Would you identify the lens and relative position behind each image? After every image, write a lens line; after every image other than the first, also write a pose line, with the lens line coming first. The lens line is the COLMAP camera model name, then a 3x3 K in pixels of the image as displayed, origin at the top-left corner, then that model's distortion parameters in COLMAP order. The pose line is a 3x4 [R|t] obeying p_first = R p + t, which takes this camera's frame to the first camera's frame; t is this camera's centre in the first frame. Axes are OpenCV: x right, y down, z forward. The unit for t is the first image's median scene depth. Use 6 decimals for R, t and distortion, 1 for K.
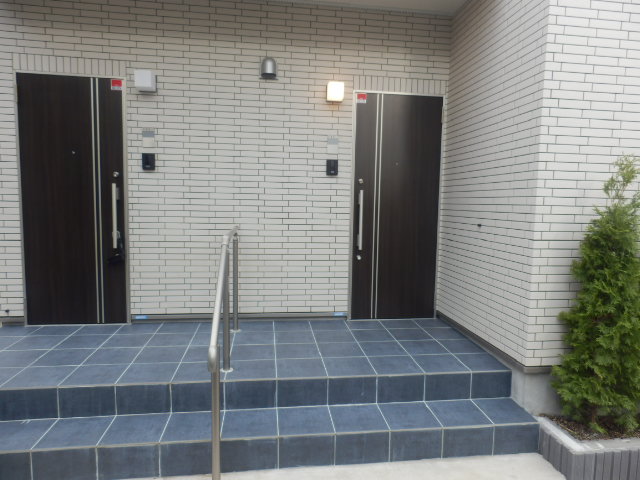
lens RADIAL K [[456.7, 0, 320.0], [0, 456.7, 240.0], [0, 0, 1]] dist [0.004285, 0.004516]
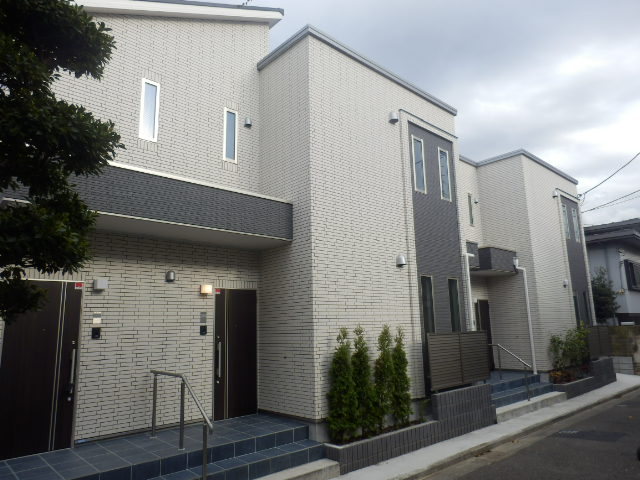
lens RADIAL K [[456.7, 0, 320.0], [0, 456.7, 240.0], [0, 0, 1]] dist [0.004285, 0.004516]
pose [[0.821053, 0.064184, 0.567232, -0.659179], [0.092969, 0.965358, -0.243803, -0.024203], [-0.563230, 0.252911, 0.786644, -0.766958]]
